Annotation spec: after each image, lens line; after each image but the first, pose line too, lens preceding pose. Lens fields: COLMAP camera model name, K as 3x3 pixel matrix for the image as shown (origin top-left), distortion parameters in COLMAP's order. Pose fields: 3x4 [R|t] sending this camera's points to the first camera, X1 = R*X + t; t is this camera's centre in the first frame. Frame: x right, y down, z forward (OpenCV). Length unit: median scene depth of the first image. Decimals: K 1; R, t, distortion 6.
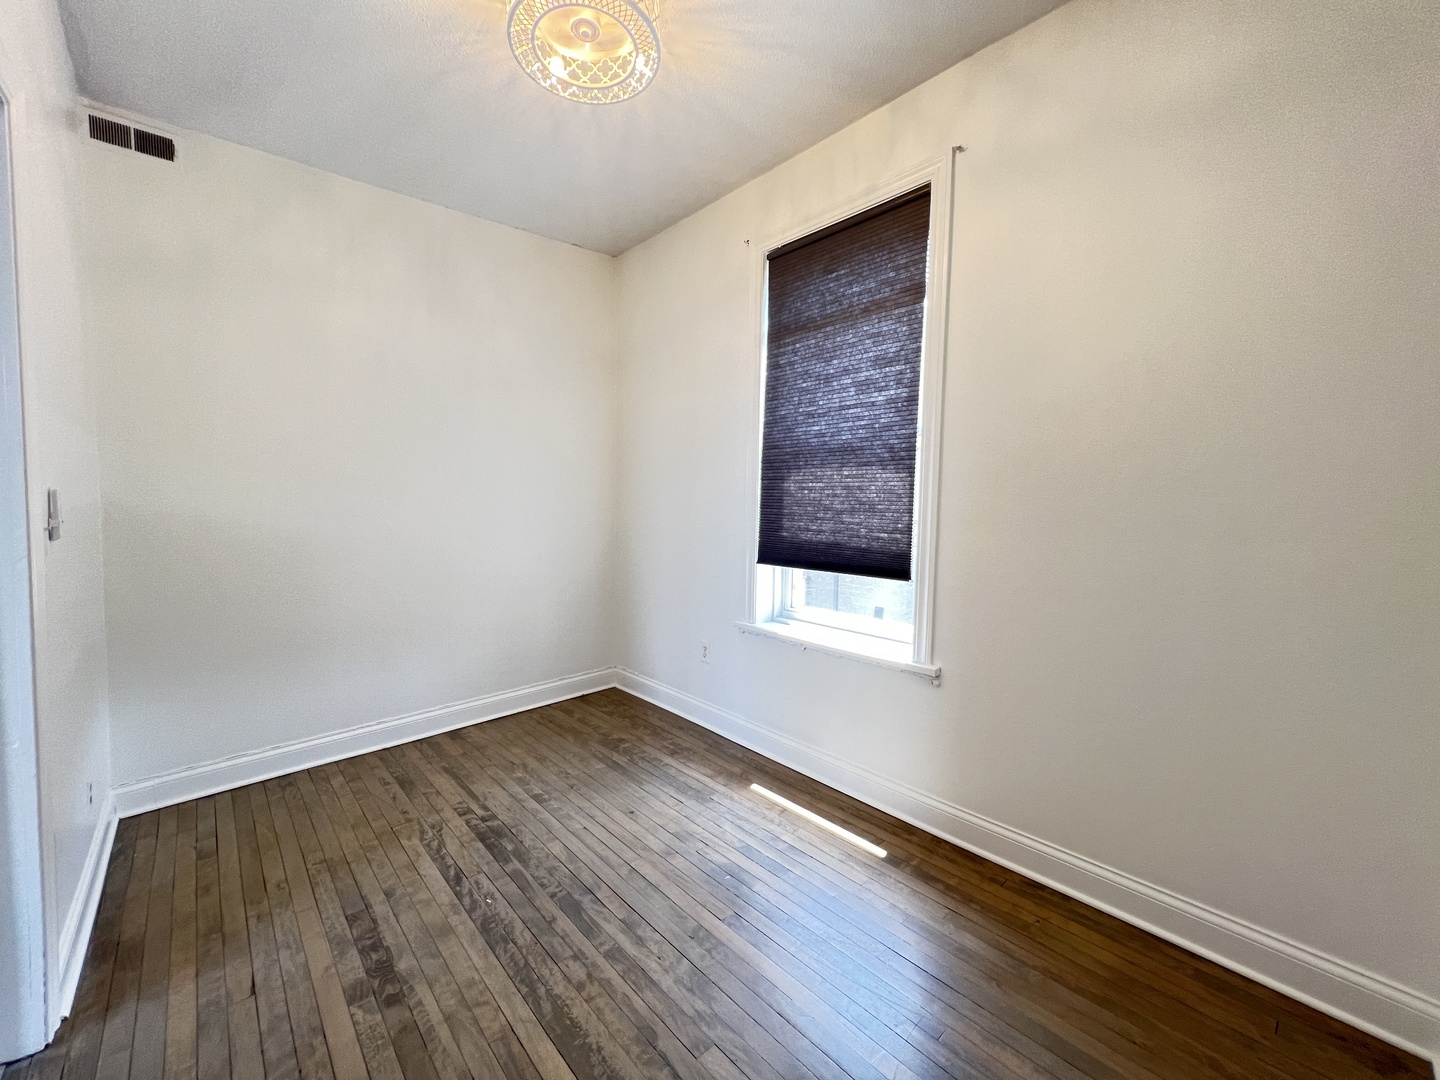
lens RADIAL K [[578.2, 0, 714.9], [0, 578.2, 534.6], [0, 0, 1]] dist [-0.001534, 0.000749]
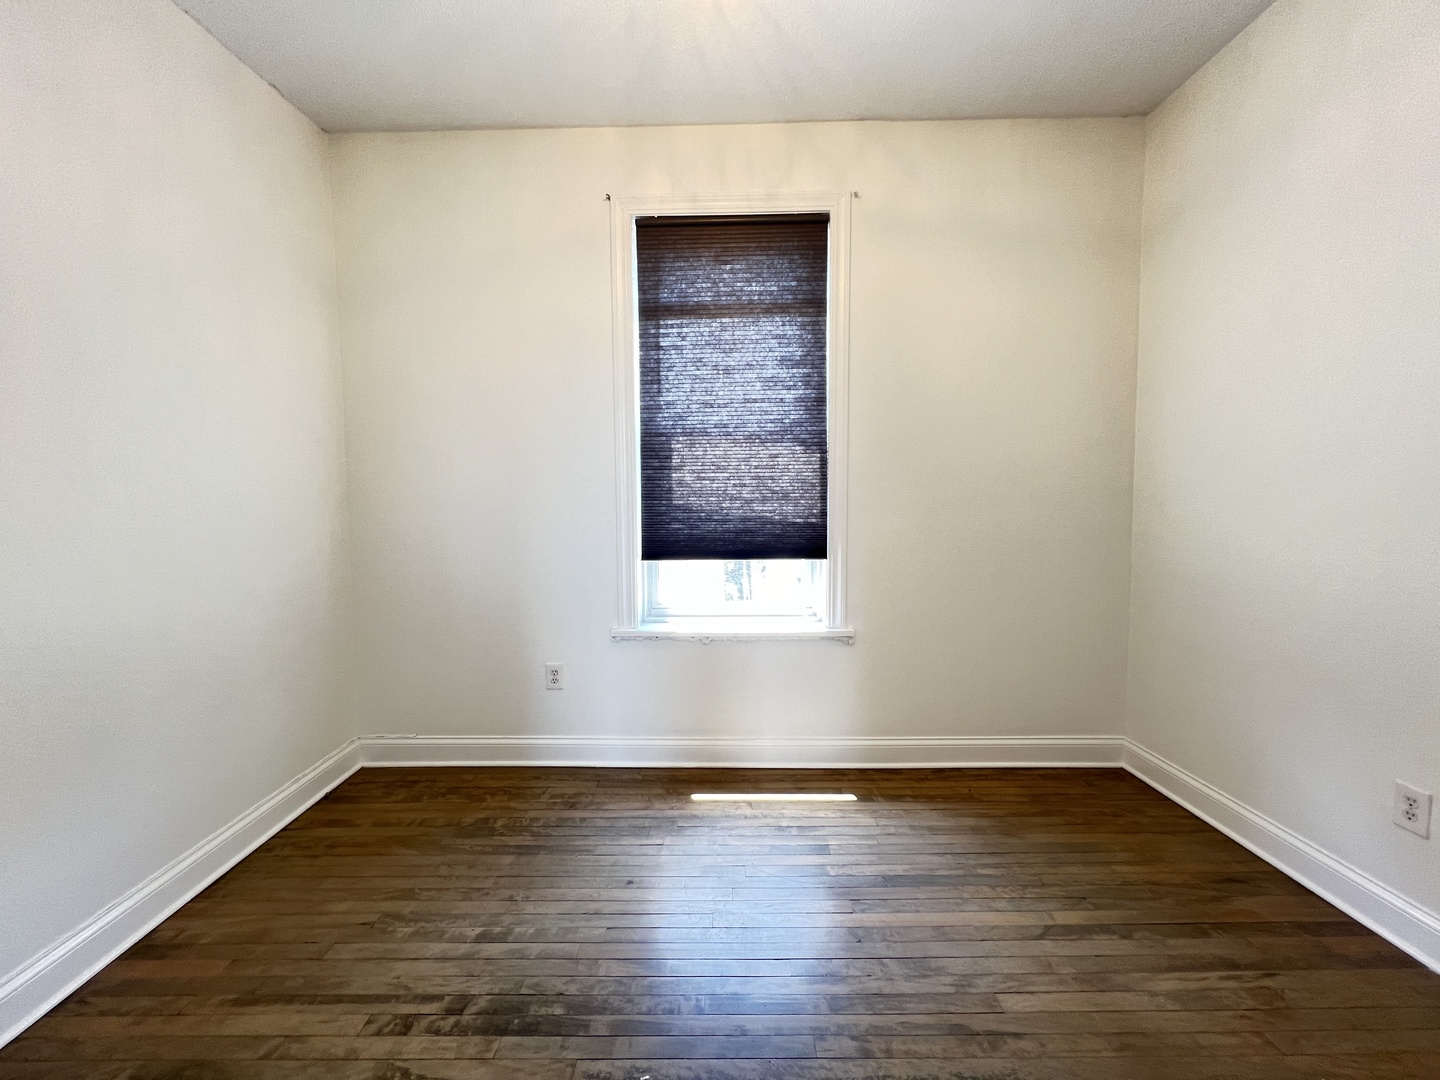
lens RADIAL K [[578.2, 0, 714.9], [0, 578.2, 534.6], [0, 0, 1]] dist [-0.001534, 0.000749]
pose [[0.681943, -0.063335, 0.728658, -0.615915], [0.059568, 0.997744, 0.030974, -0.016547], [-0.728975, 0.022282, 0.684177, 0.357584]]
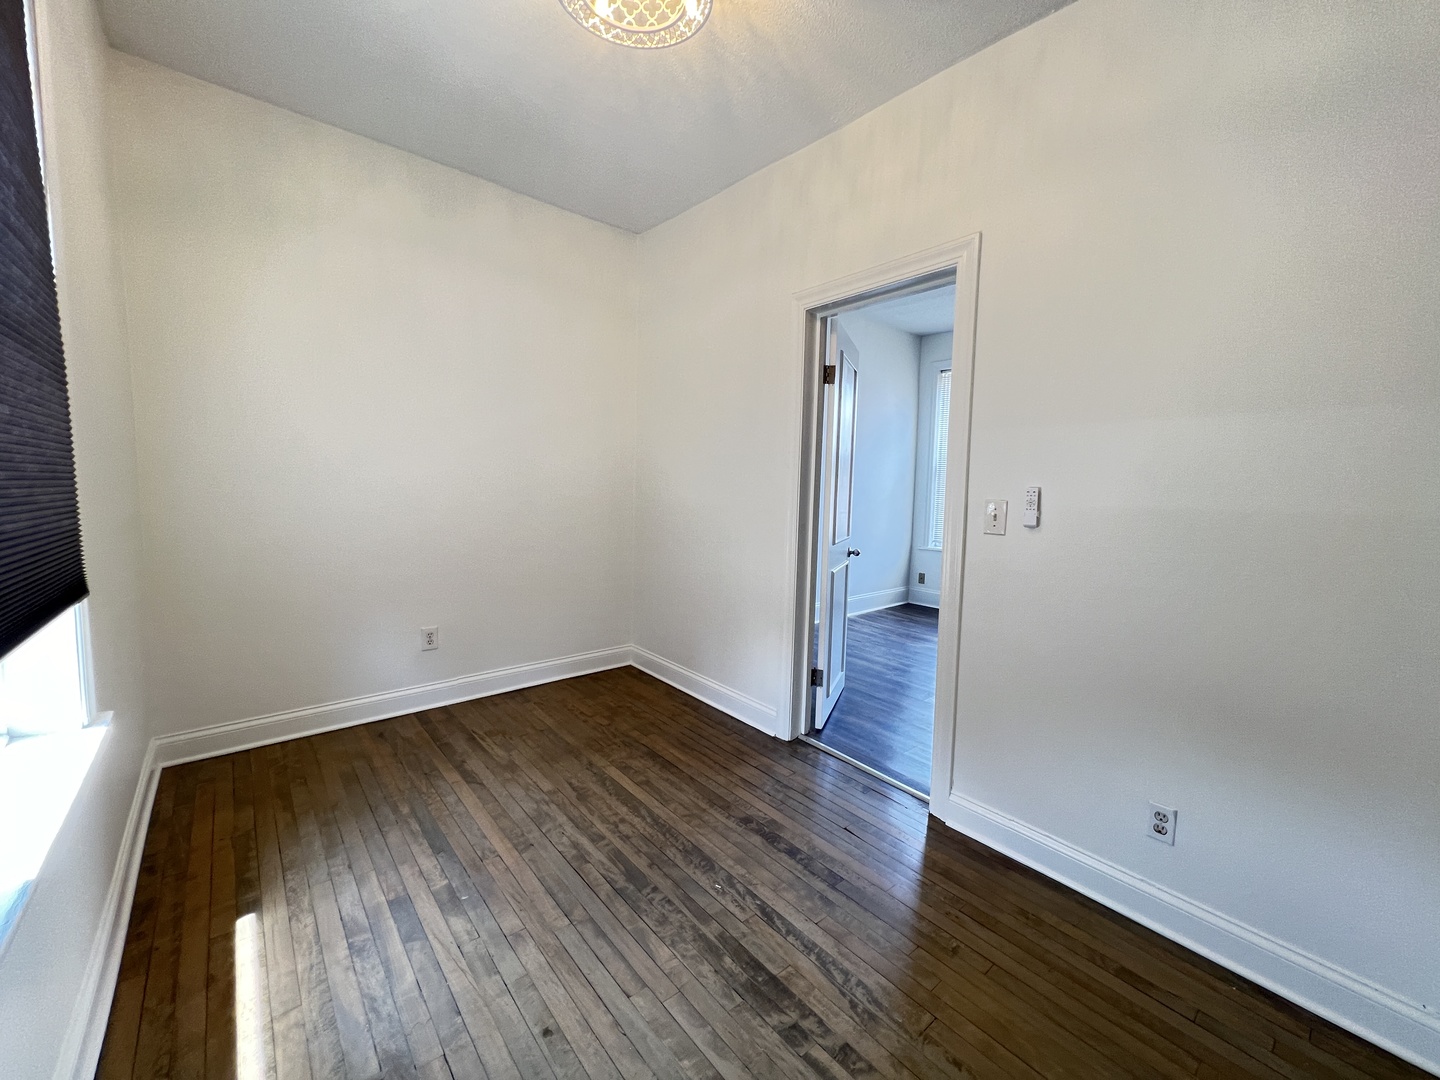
lens RADIAL K [[579.8, 0, 717.3], [0, 579.8, 535.9], [0, 0, 1]] dist [-0.002331, -0.000191]
pose [[-0.998802, -0.042303, 0.024593, -0.303118], [-0.038474, 0.989478, 0.139475, -0.081835], [-0.030234, 0.138361, -0.989920, 1.486060]]
